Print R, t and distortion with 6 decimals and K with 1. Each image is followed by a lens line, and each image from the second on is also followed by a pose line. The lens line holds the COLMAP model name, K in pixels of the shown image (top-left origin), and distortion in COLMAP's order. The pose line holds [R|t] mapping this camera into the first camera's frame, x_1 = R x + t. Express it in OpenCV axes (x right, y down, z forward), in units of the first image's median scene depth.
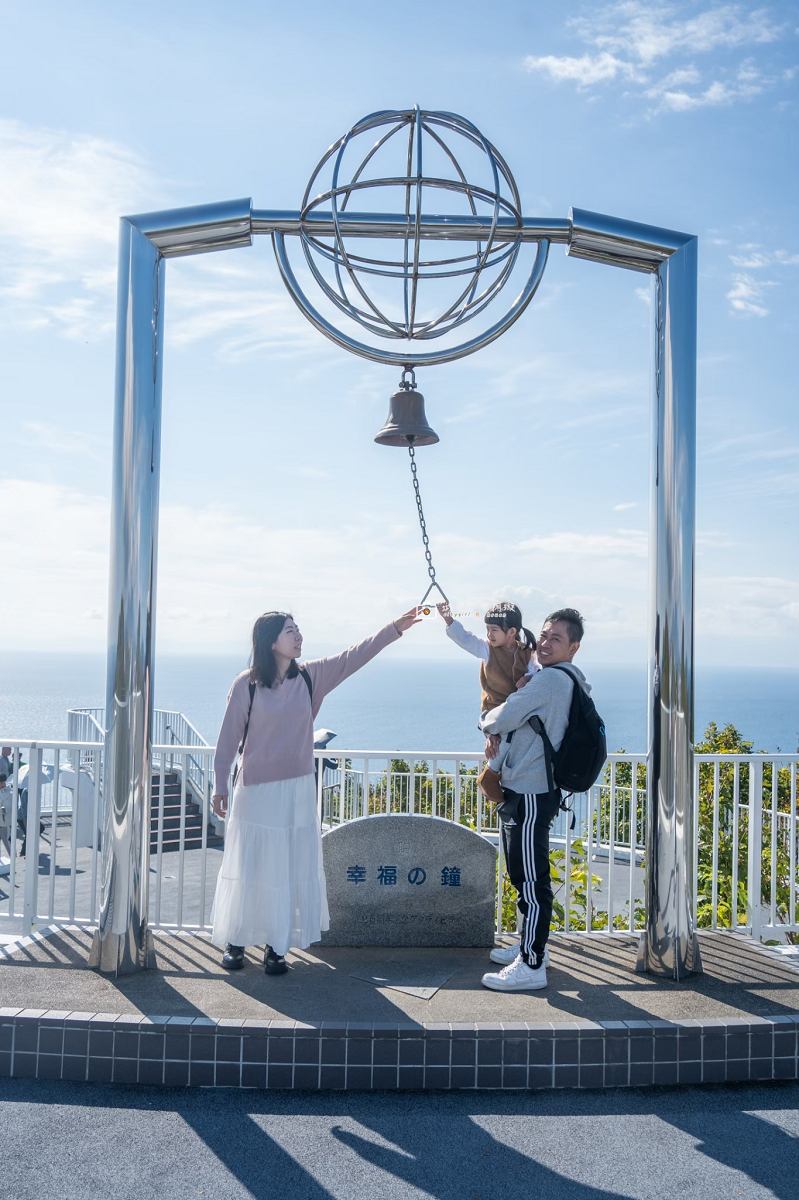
lens RADIAL K [[1220.4, 0, 400.9], [0, 1220.4, 637.6], [0, 0, 1]] dist [0.021126, 0.150747]
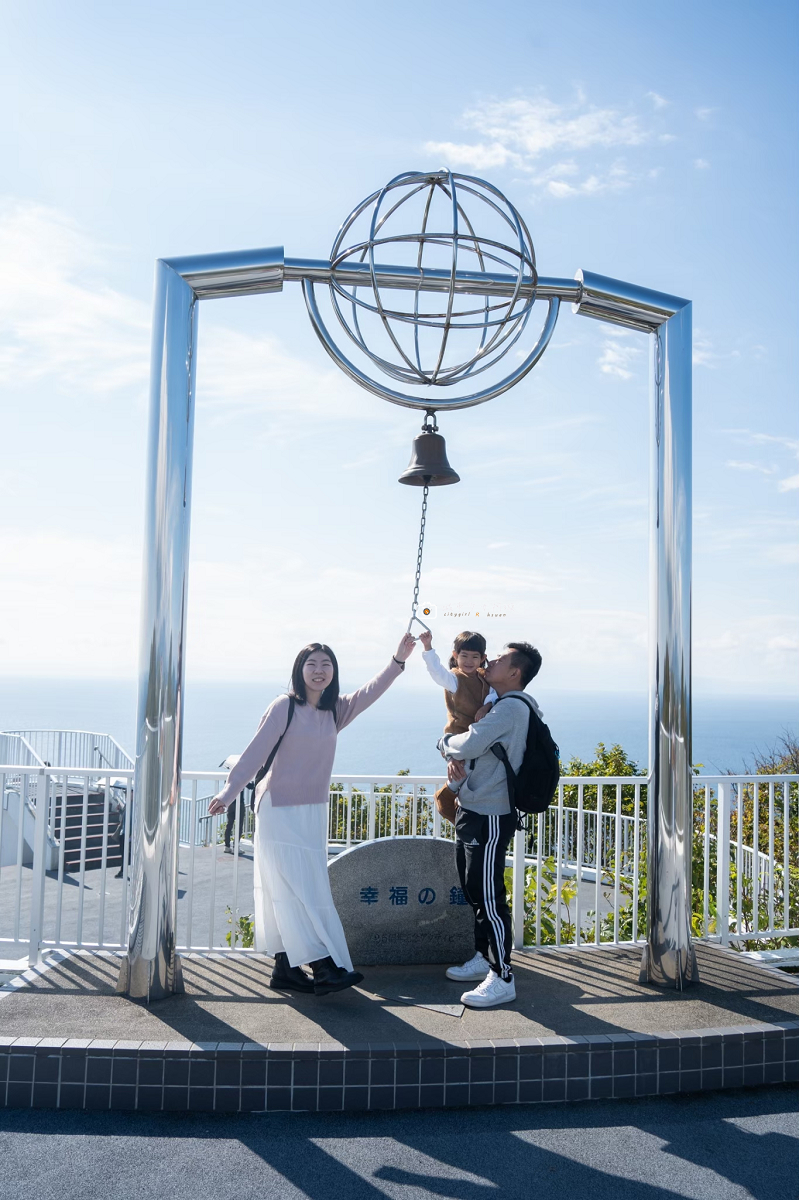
lens RADIAL K [[1118.2, 0, 401.2], [0, 1118.2, 635.0], [0, 0, 1]] dist [0.001896, 0.105174]
pose [[0.993357, 0.008351, 0.114770, -0.127095], [-0.005360, 0.999638, -0.026349, -0.002713], [-0.114949, 0.025558, 0.993043, 0.048808]]
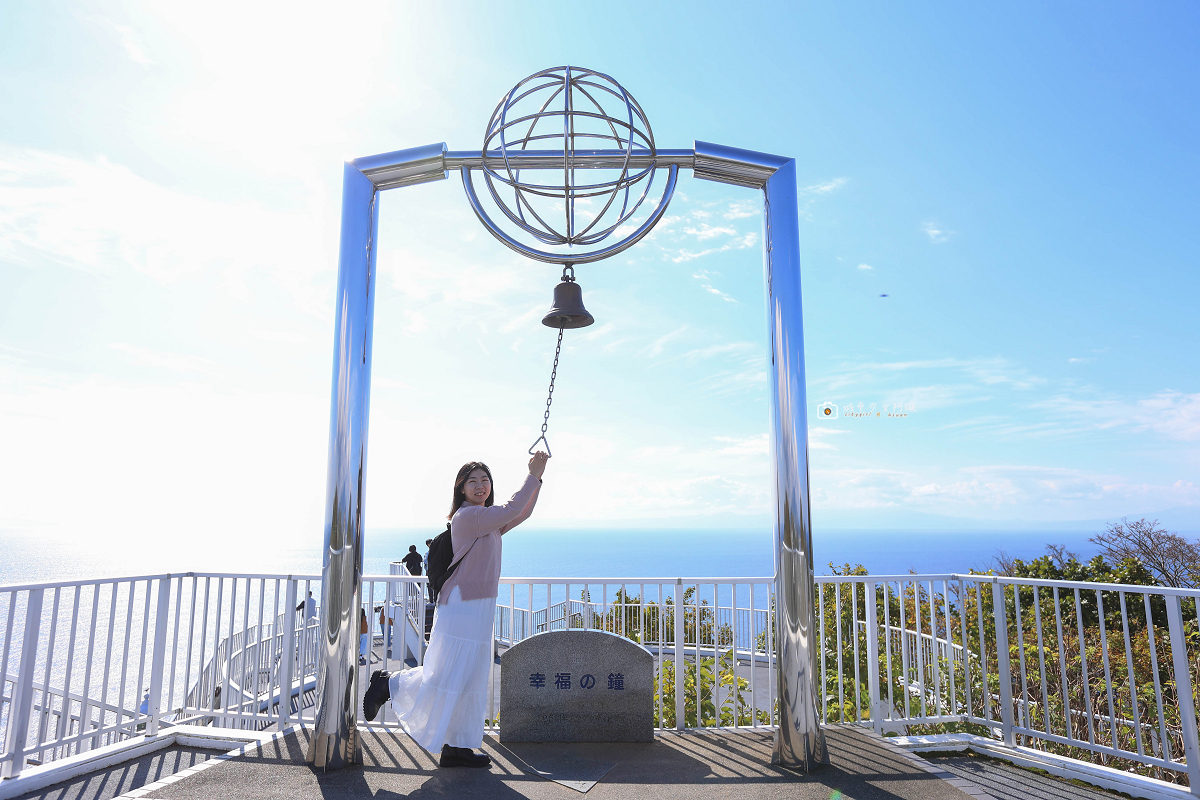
lens RADIAL K [[791.3, 0, 600.8], [0, 791.3, 430.0], [0, 0, 1]] dist [-0.048932, 0.149011]
pose [[0.998408, -0.025293, -0.050417, 0.075463], [0.019306, 0.993075, -0.115882, 0.041767], [0.052999, 0.114724, 0.991983, 0.213849]]
